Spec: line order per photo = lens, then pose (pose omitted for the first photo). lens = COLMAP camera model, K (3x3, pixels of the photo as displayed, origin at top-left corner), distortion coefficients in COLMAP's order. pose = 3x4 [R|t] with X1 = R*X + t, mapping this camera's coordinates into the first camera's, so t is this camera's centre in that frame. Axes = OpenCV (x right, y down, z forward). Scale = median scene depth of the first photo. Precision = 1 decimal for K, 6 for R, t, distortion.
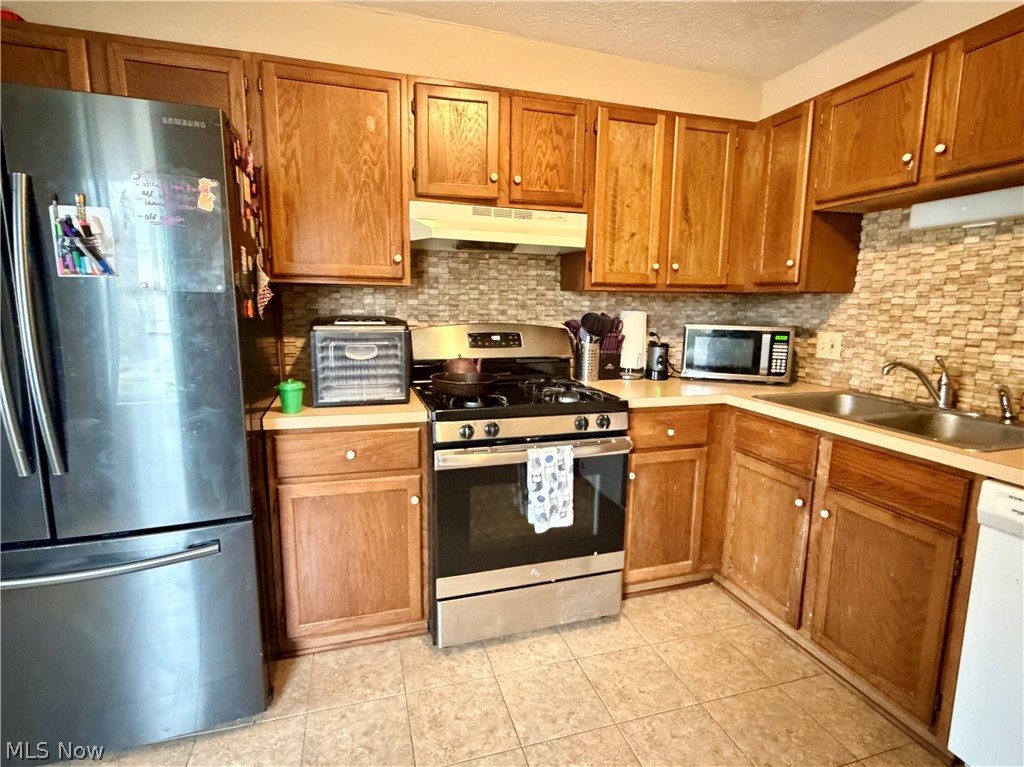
lens RADIAL K [[511.4, 0, 510.5], [0, 511.4, 381.3], [0, 0, 1]] dist [0.001074, -0.004235]
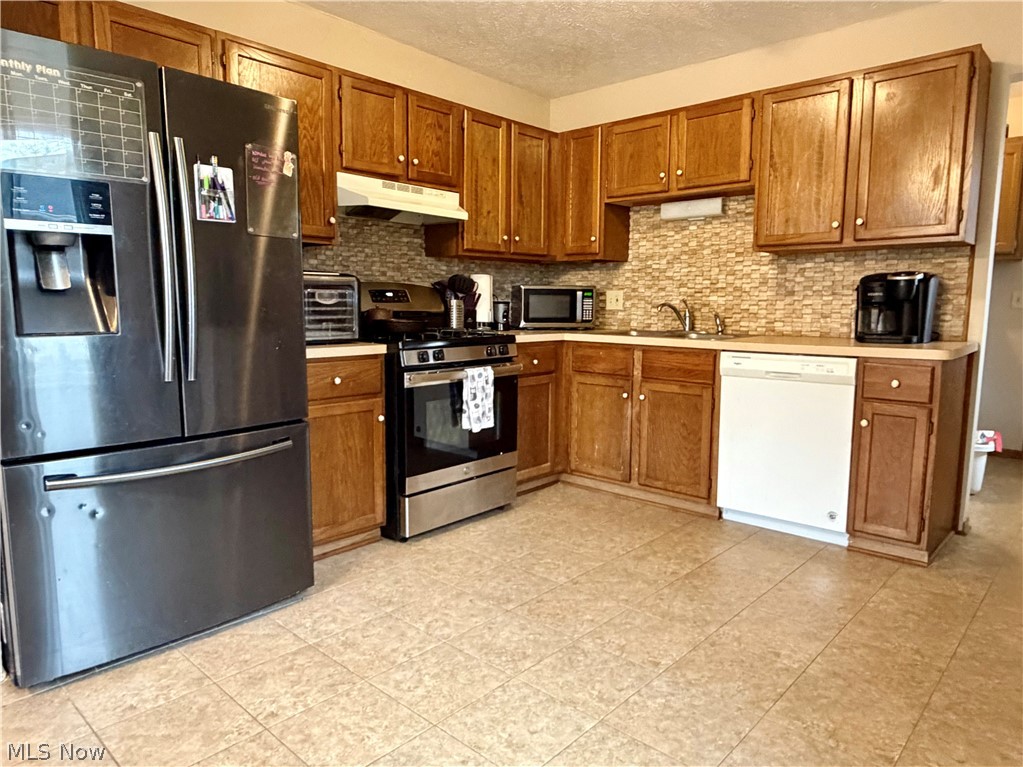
lens RADIAL K [[660.4, 0, 507.6], [0, 660.4, 381.8], [0, 0, 1]] dist [-0.006482, -0.004694]
pose [[0.862463, -0.069169, 0.501372, -0.603834], [0.082174, 0.996611, -0.003865, 0.149960], [-0.499405, 0.044533, 0.865223, -0.439048]]
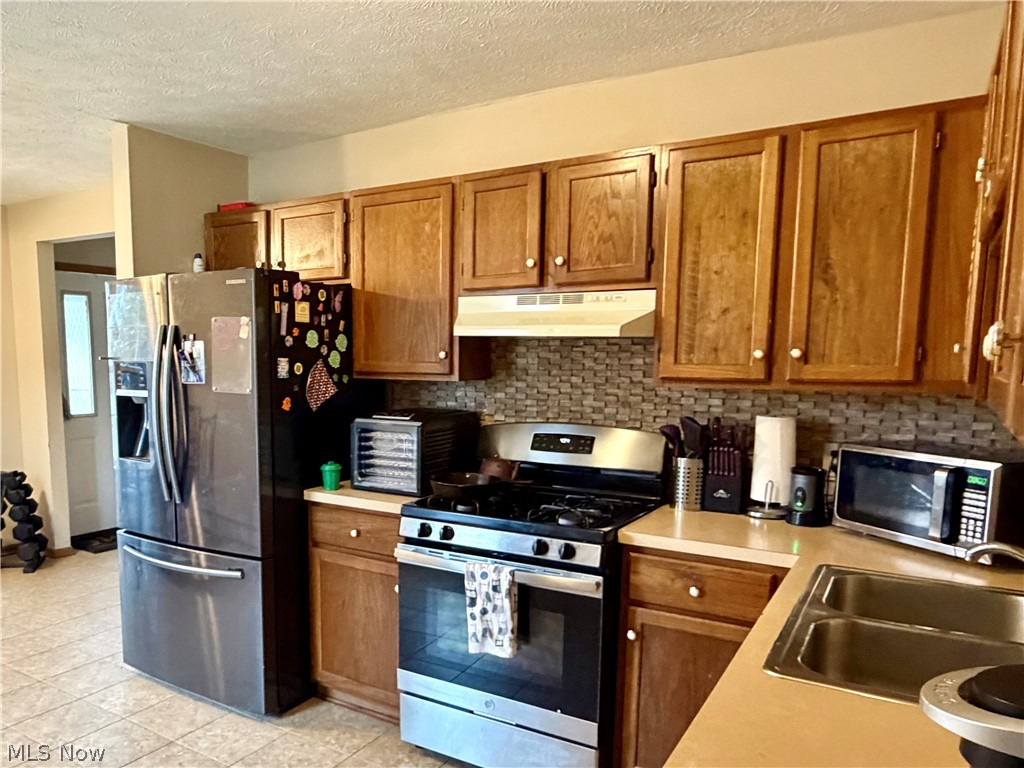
lens RADIAL K [[757.5, 0, 412.1], [0, 757.5, 454.0], [0, 0, 1]] dist [-0.008278, -0.007609]
pose [[0.625494, 0.089725, -0.775053, 0.851513], [-0.117417, 0.992878, 0.020182, -0.063861], [0.771343, 0.078381, 0.631574, 0.021332]]
